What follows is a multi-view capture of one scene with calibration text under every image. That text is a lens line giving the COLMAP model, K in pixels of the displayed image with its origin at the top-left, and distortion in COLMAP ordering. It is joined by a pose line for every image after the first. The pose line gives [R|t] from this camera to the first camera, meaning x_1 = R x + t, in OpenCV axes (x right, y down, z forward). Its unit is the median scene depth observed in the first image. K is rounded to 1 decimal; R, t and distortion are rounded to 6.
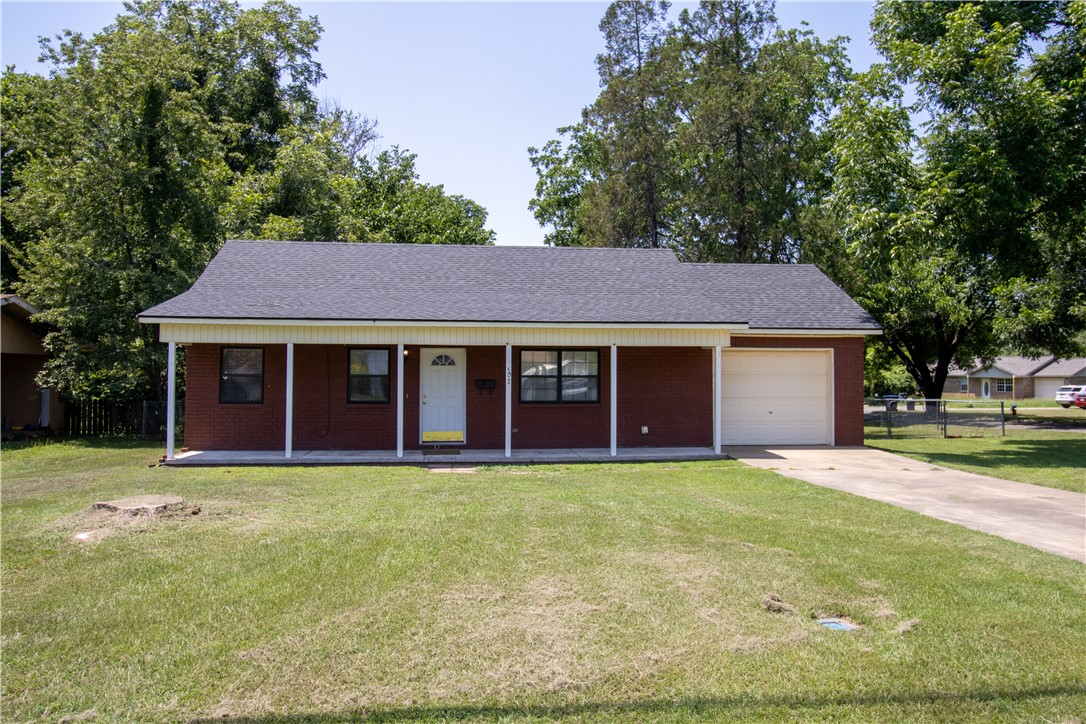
lens RADIAL K [[903.0, 0, 543.0], [0, 903.0, 362.0], [0, 0, 1]] dist [0.054299, 0.000617]
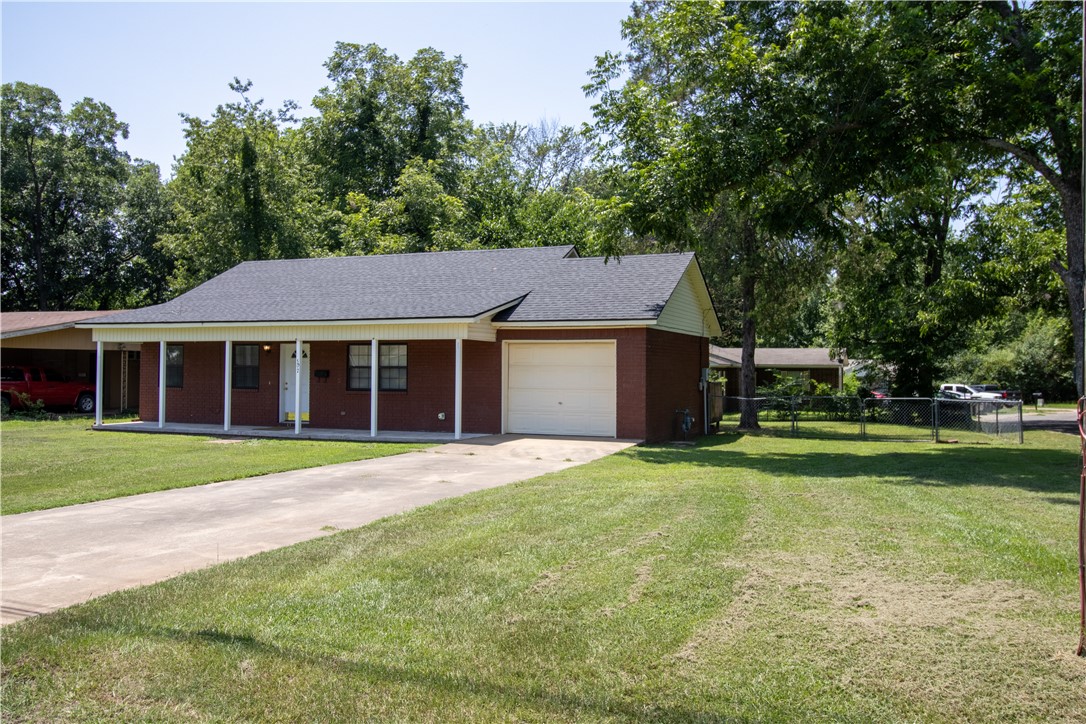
lens RADIAL K [[900.3, 0, 543.0], [0, 900.3, 362.0], [0, 0, 1]] dist [-0.004437, 0.000133]
pose [[0.871244, -0.000141, -0.490849, 0.744980], [0.003672, 0.999974, 0.006230, 0.003112], [0.490836, -0.007230, 0.871222, 0.111029]]
